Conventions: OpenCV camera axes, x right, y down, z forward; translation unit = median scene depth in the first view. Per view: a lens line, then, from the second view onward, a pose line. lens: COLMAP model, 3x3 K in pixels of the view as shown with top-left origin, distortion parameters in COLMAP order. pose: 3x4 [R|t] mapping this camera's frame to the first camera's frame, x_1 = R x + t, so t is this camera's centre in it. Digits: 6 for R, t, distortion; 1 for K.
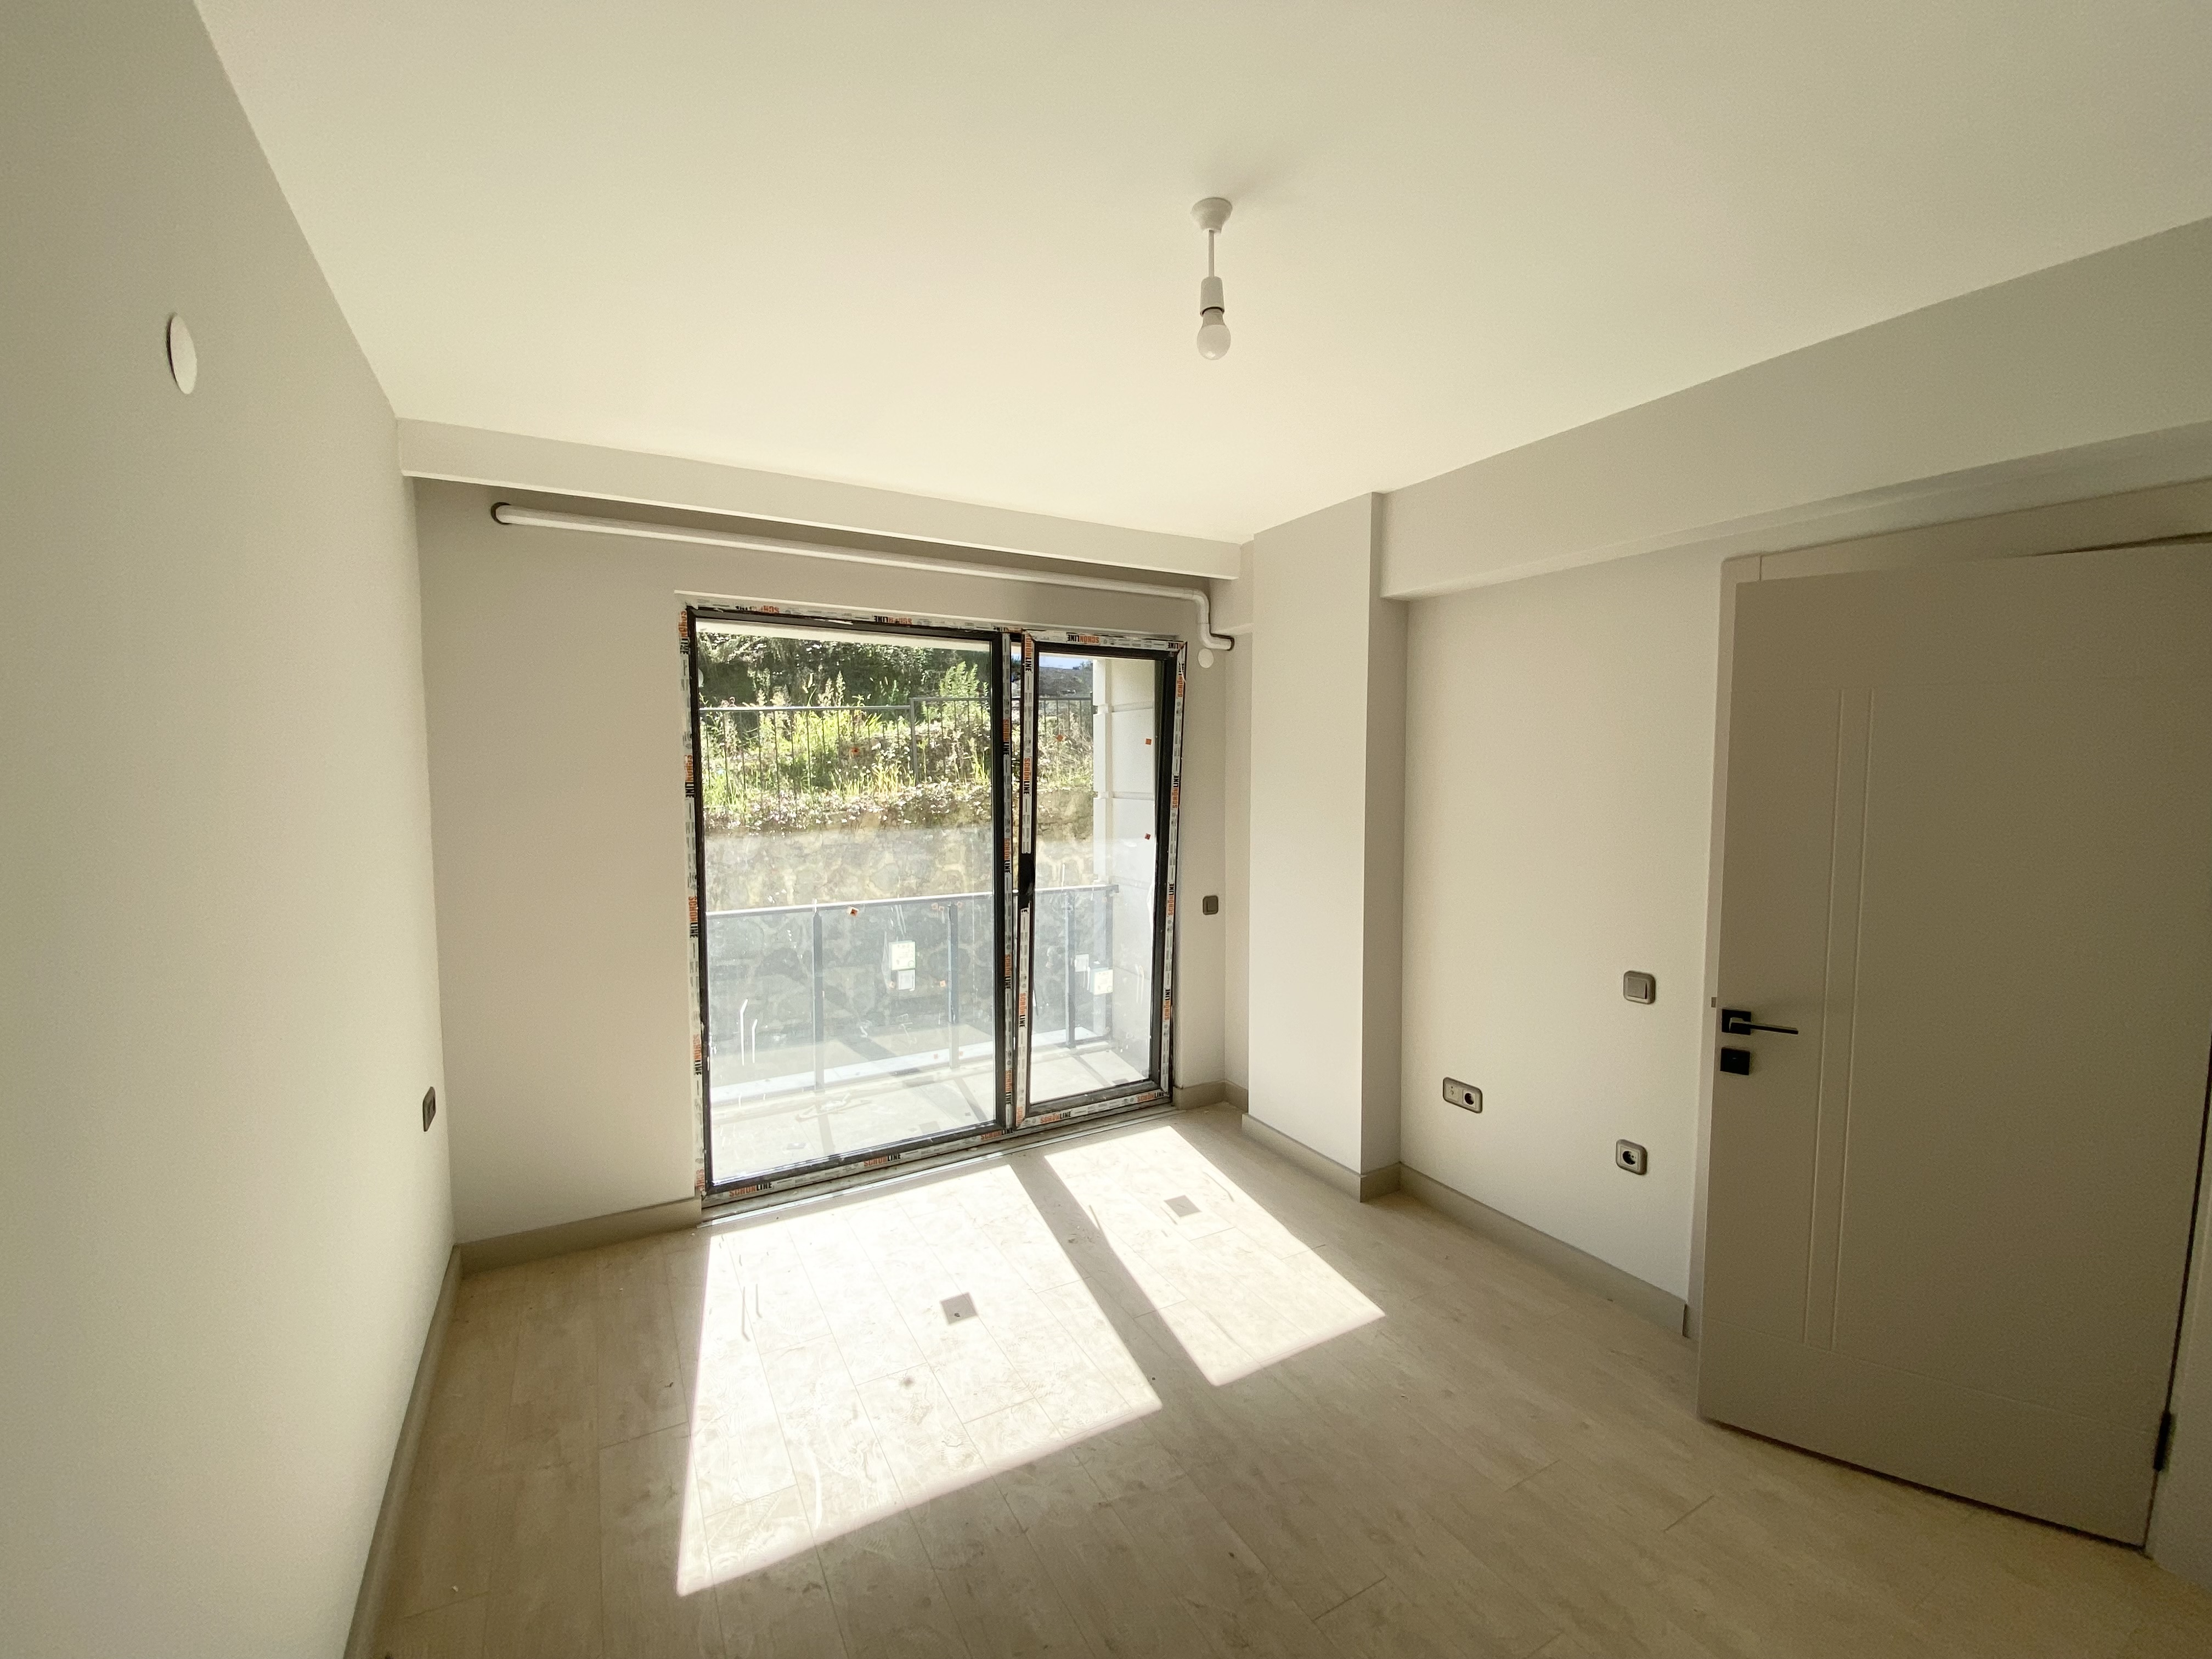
lens RADIAL K [[900.1, 0, 1104.1], [0, 900.1, 819.7], [0, 0, 1]] dist [0.012532, -0.011949]
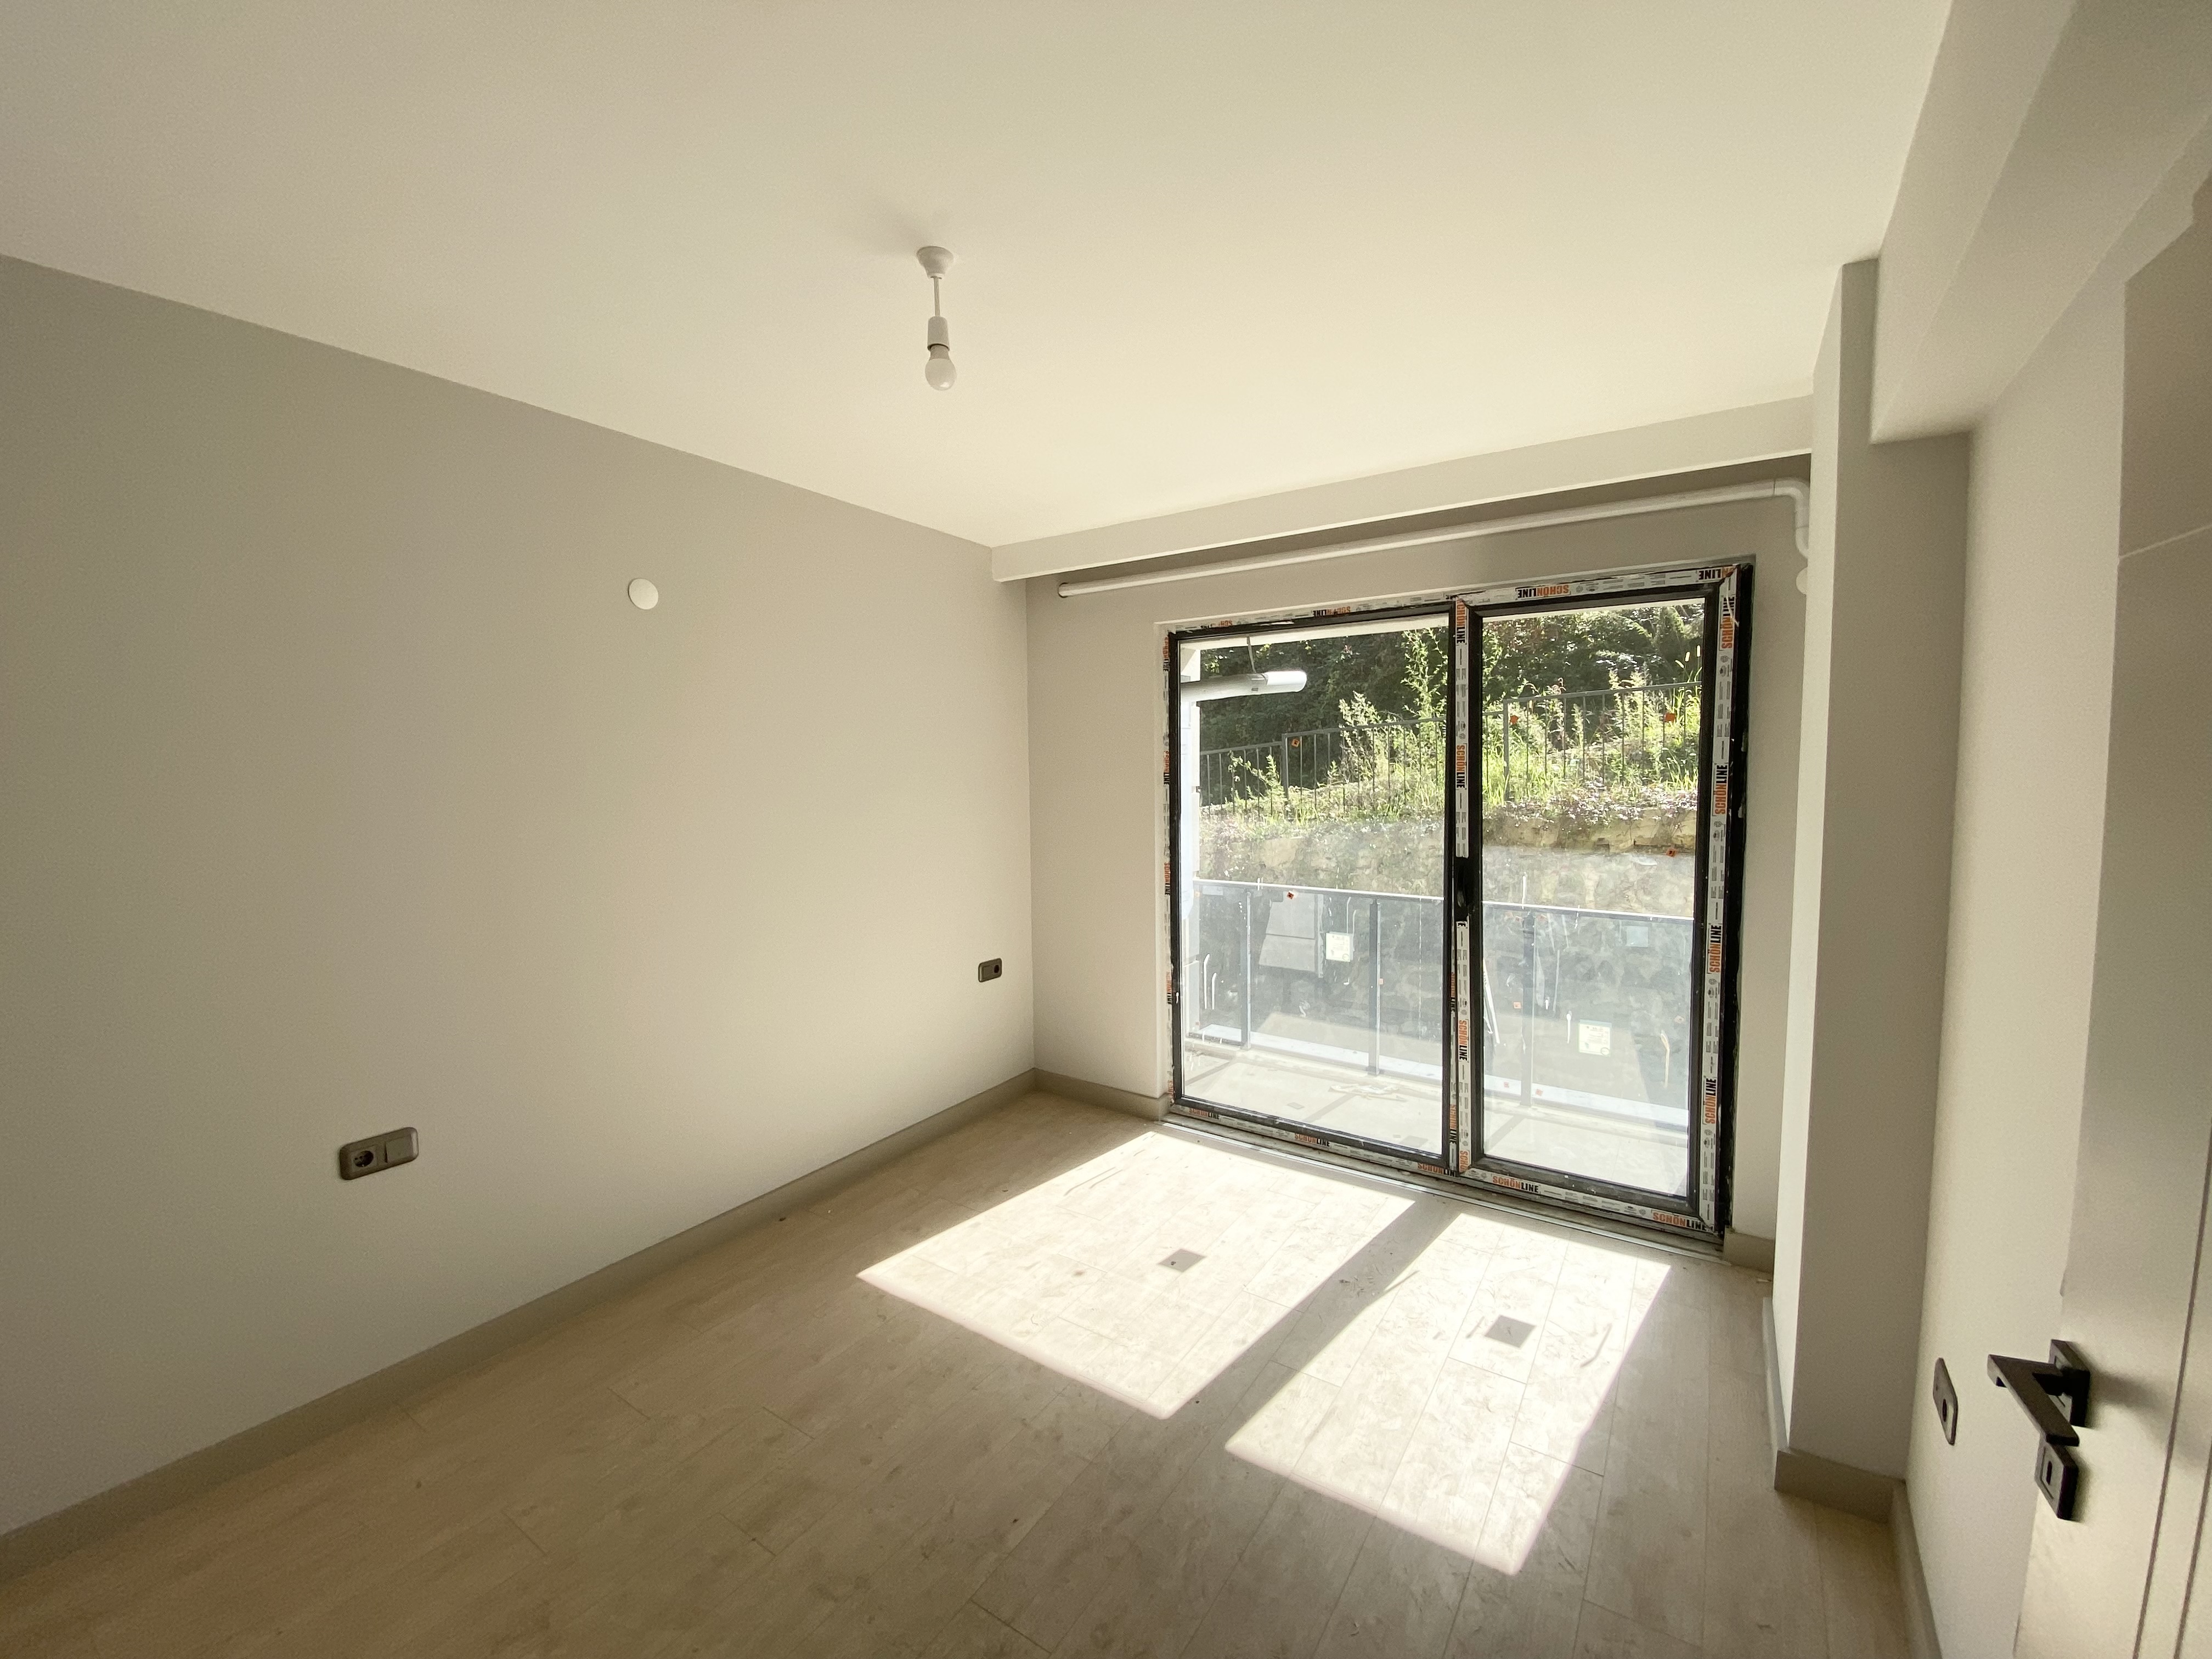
lens RADIAL K [[900.1, 0, 1083.5], [0, 900.1, 820.1], [0, 0, 1]] dist [0.012532, -0.011949]
pose [[0.449553, 0.062273, -0.891081, 0.490654], [-0.050105, 0.997754, 0.044450, -0.017947], [0.891847, 0.024665, 0.451663, 0.271221]]
